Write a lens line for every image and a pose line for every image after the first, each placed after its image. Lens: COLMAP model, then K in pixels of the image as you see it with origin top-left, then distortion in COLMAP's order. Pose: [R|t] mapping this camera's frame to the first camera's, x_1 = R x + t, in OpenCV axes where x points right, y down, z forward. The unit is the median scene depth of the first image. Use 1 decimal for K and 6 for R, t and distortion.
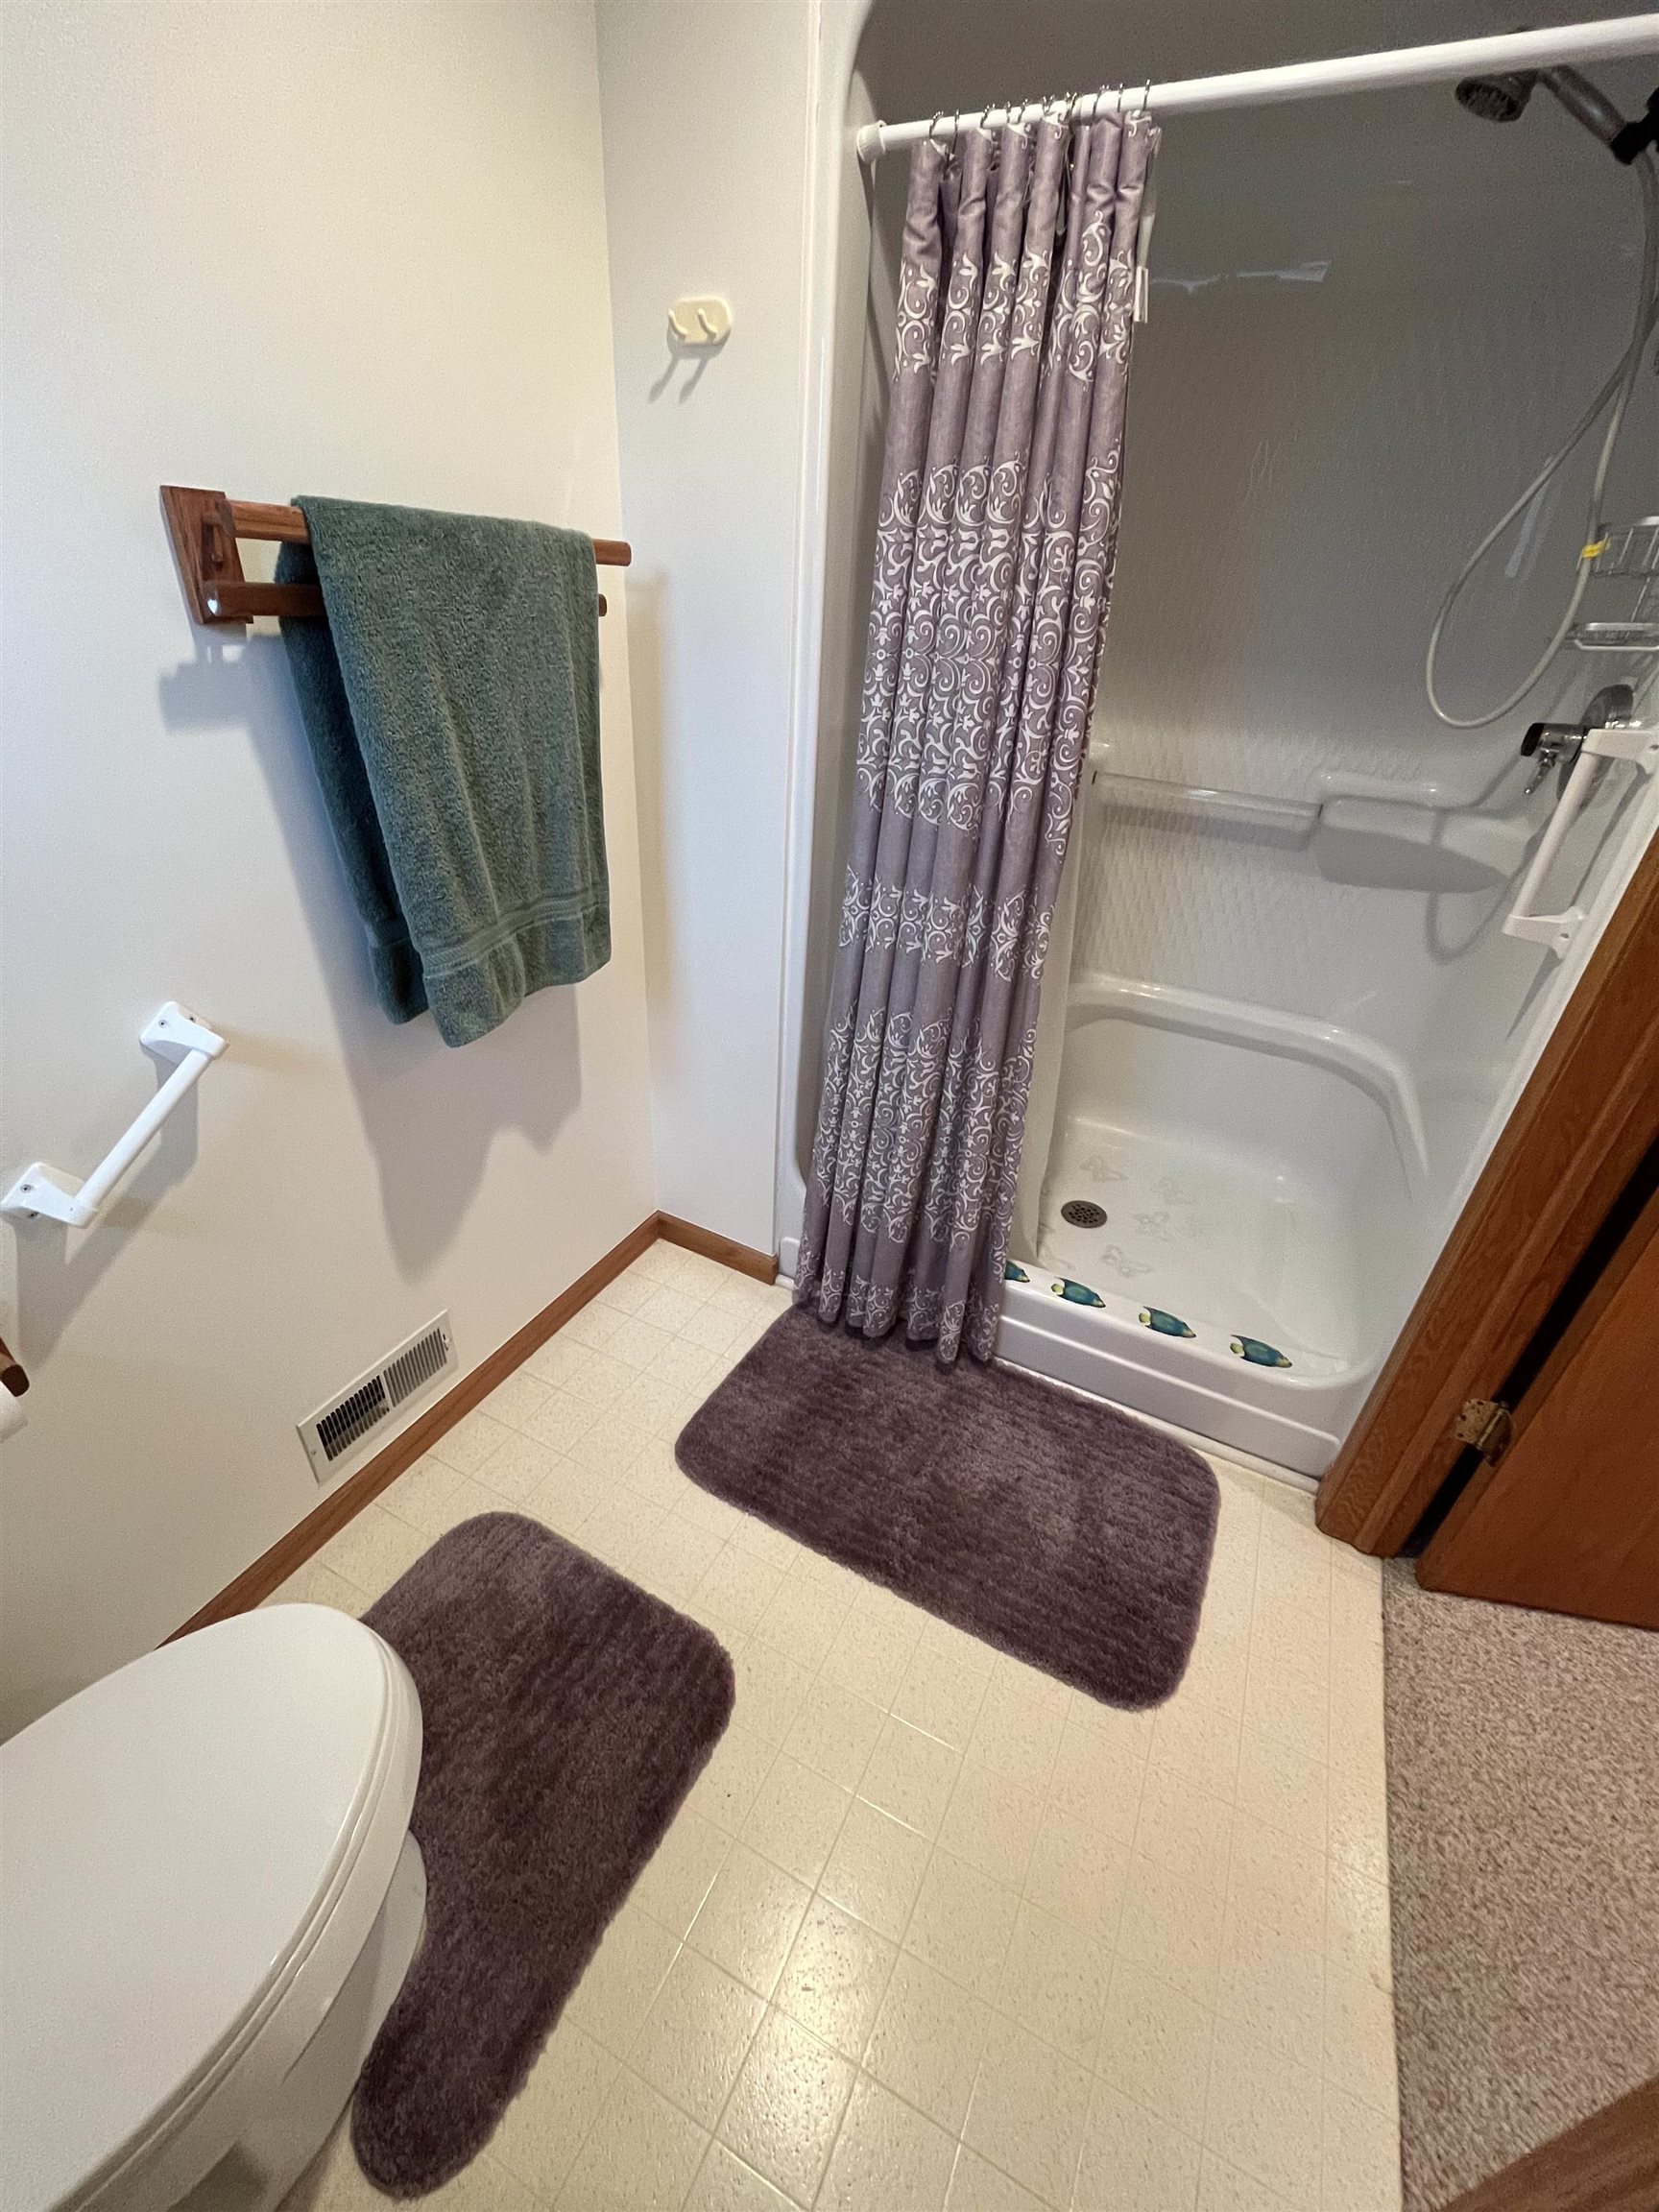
lens RADIAL K [[906.5, 0, 829.5], [0, 906.5, 1106.0], [0, 0, 1]] dist [-0.002122, -0.000611]
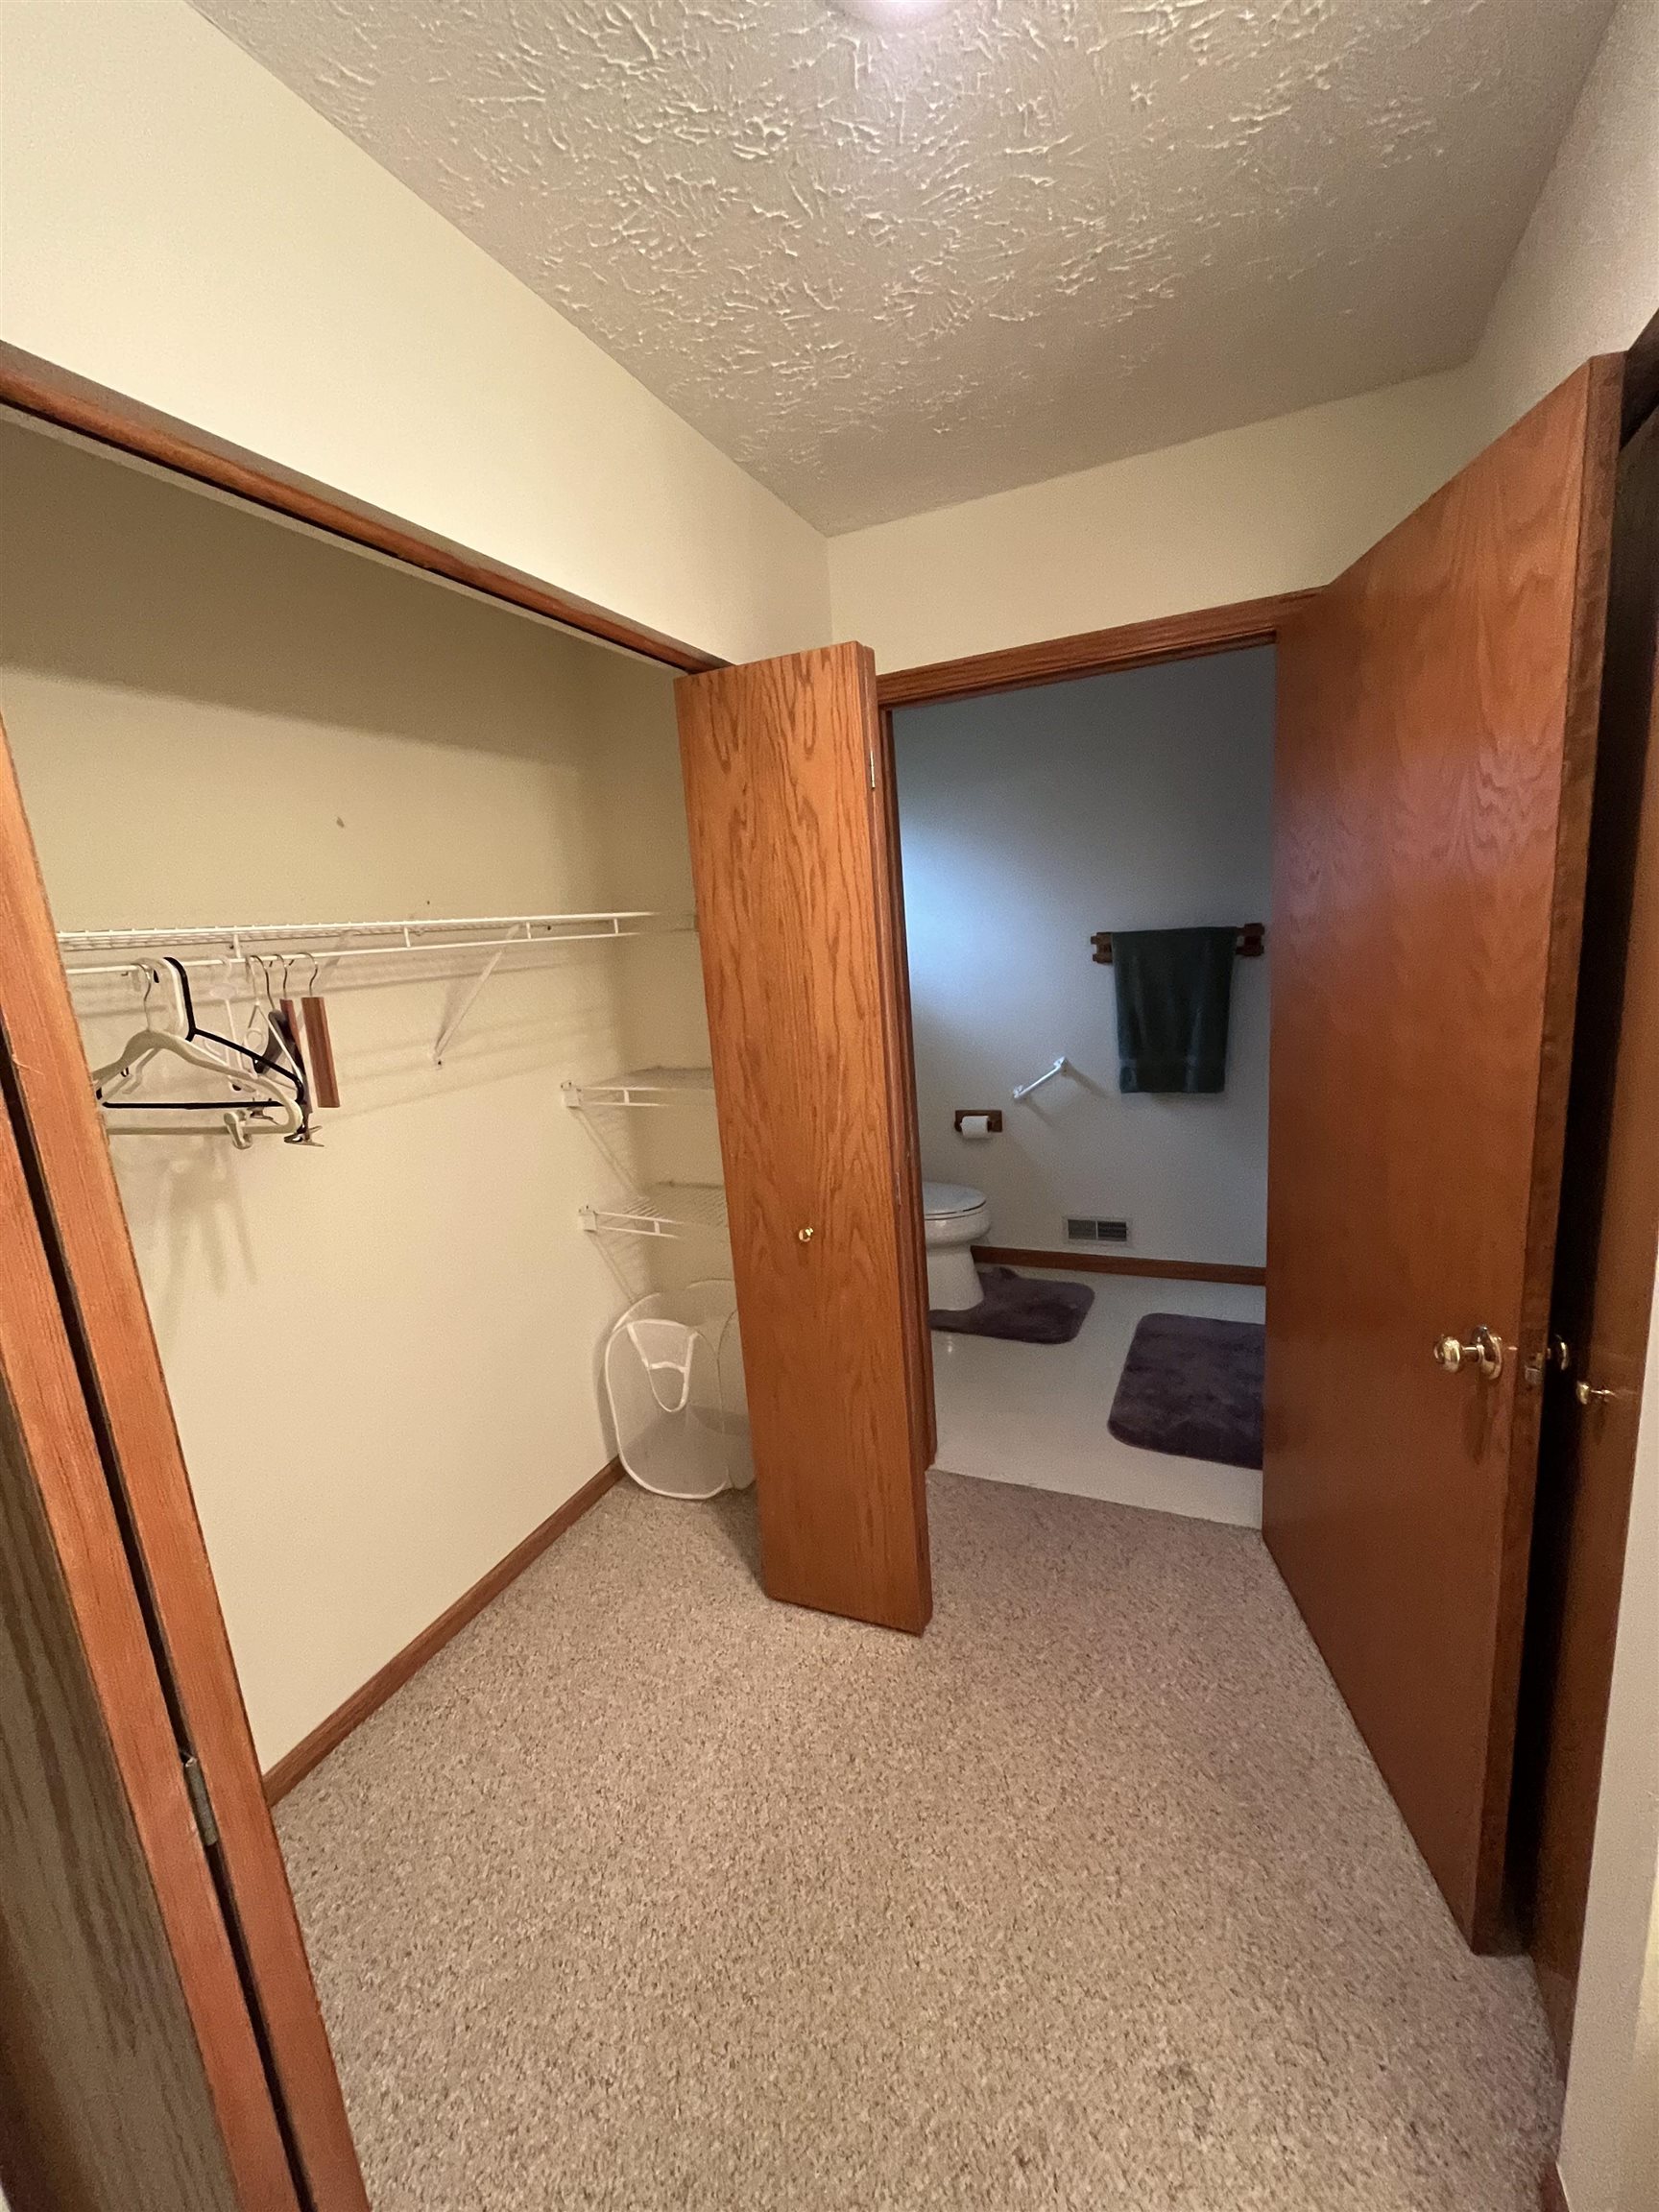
lens RADIAL K [[896.4, 0, 827.0], [0, 896.4, 1130.8], [0, 0, 1]] dist [-0.002999, -0.000172]
pose [[0.056278, 0.167828, -0.984209, 2.145490], [-0.432932, 0.892377, 0.127413, 0.076339], [0.899668, 0.418925, 0.122879, -0.130299]]
